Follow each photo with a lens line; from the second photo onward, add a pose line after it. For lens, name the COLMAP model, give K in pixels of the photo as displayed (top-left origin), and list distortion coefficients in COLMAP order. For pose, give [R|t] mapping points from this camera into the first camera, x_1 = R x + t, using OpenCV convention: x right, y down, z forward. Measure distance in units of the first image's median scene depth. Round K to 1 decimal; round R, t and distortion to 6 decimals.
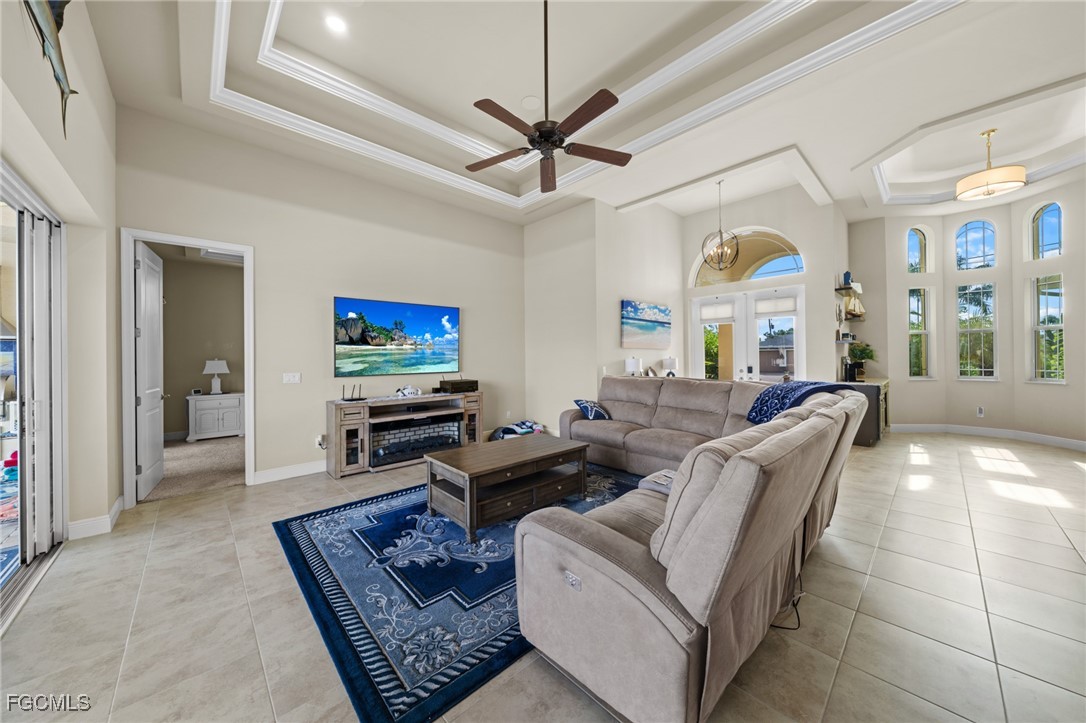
lens RADIAL K [[376.0, 0, 542.5], [0, 376.0, 358.2], [0, 0, 1]] dist [0.002485, -0.000960]
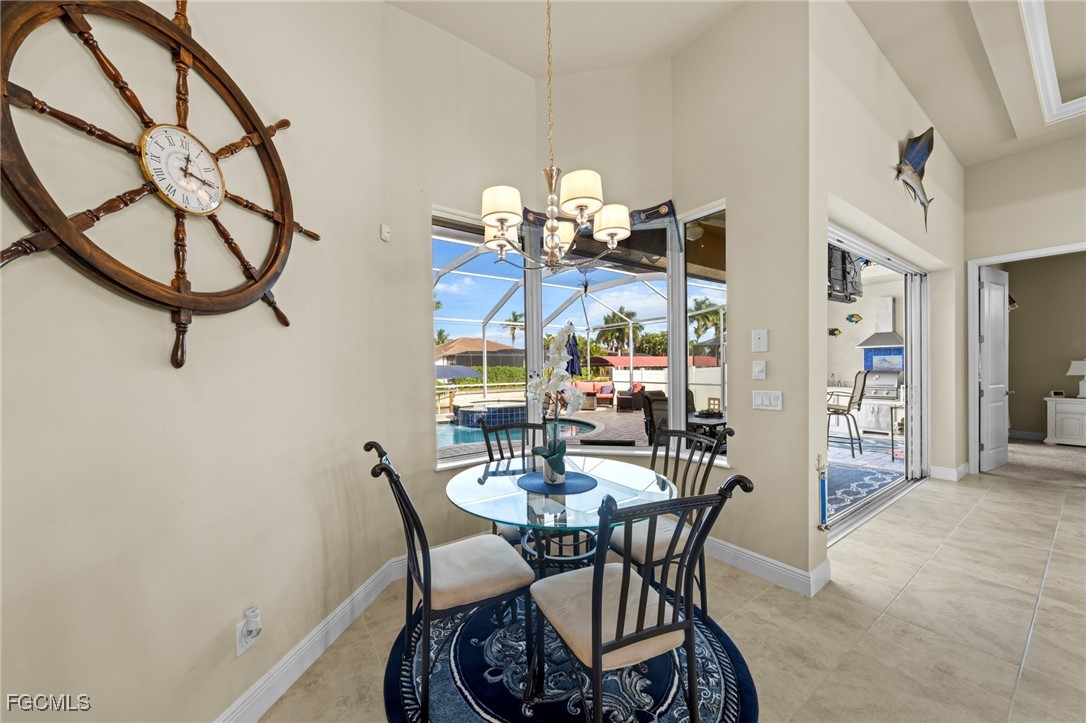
lens RADIAL K [[376.0, 0, 539.2], [0, 376.0, 370.4], [0, 0, 1]] dist [0.002485, -0.000960]
pose [[-0.147834, 0.016801, -0.988870, 0.350159], [0.013215, 0.999800, 0.015011, -0.001355], [0.988924, -0.010849, -0.148026, -0.249554]]
